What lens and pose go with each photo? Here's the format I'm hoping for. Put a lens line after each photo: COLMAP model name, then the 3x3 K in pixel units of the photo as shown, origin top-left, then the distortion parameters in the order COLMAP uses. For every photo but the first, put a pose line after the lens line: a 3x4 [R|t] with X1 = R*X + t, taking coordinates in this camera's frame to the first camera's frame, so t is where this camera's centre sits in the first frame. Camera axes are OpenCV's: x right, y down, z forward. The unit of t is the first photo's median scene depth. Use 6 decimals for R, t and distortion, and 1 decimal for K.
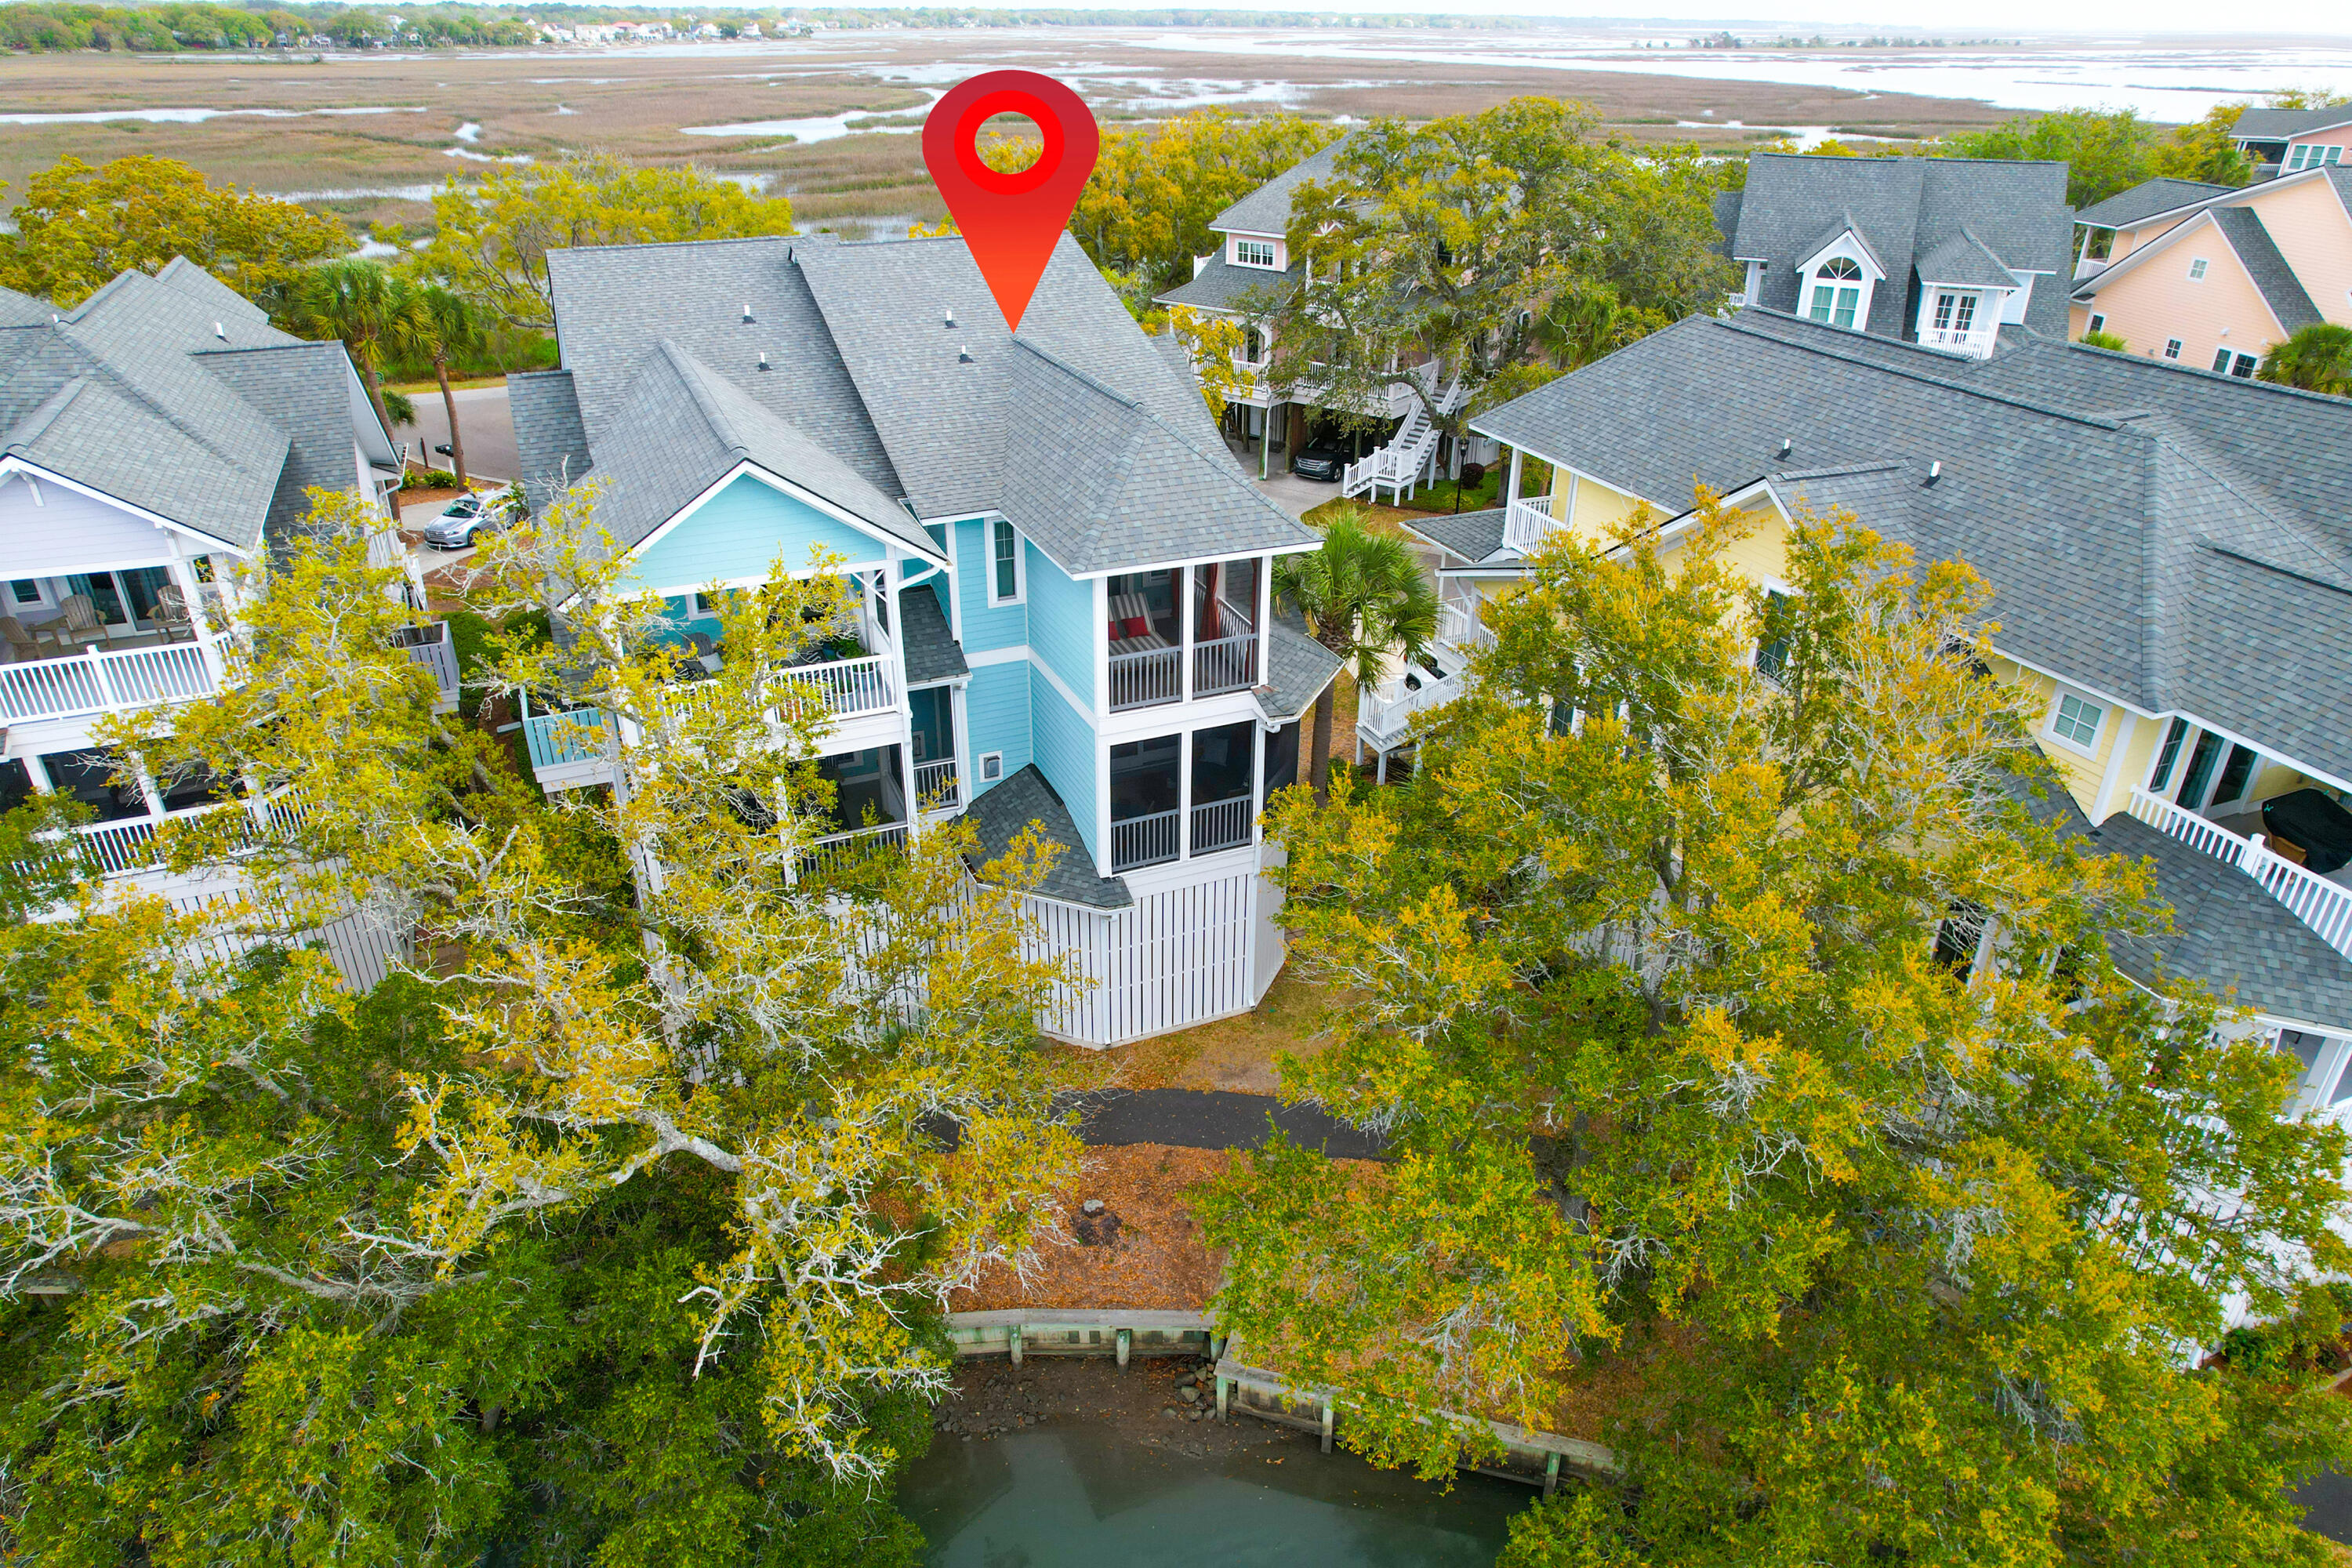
lens RADIAL K [[1478.9, 0, 1176.7], [0, 1478.9, 799.5], [0, 0, 1]] dist [-0.084043, 0.076527]
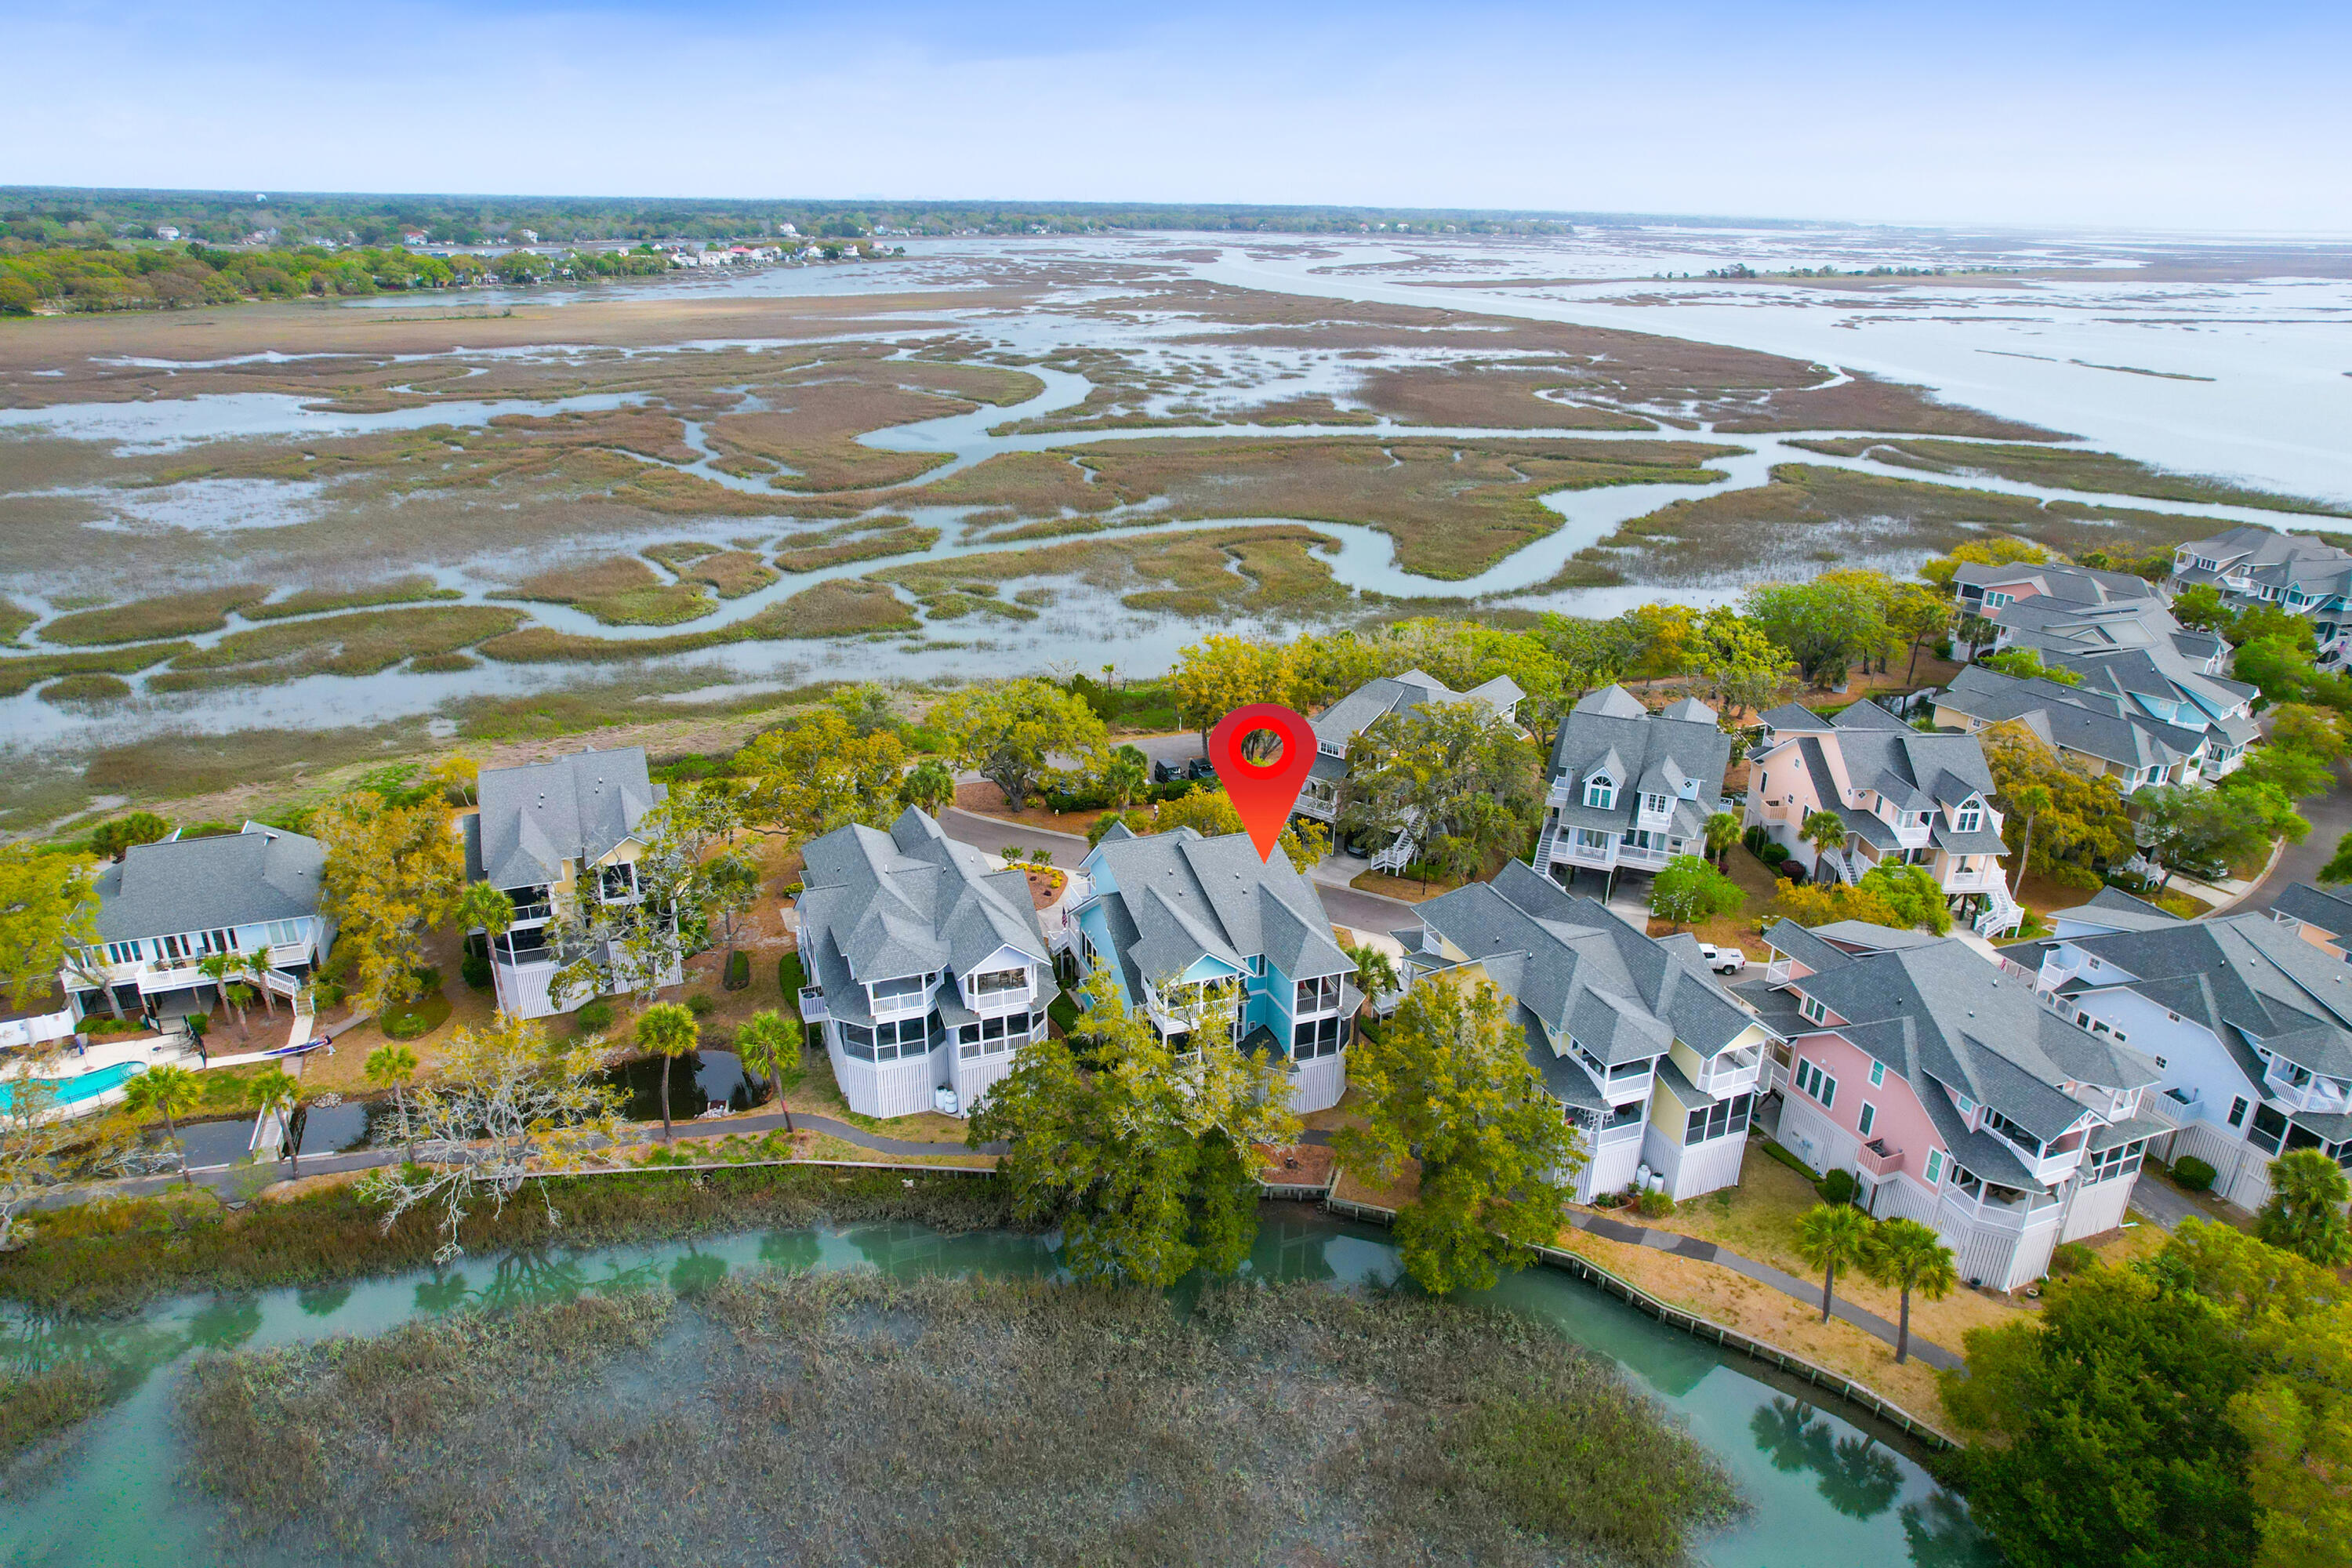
lens RADIAL K [[1478.9, 0, 1176.7], [0, 1478.9, 799.5], [0, 0, 1]] dist [-0.084043, 0.076527]
pose [[0.999371, 0.022588, -0.027349, -0.219064], [-0.025376, 0.994011, -0.106296, -0.168584], [0.024784, 0.106923, 0.993958, -2.248668]]
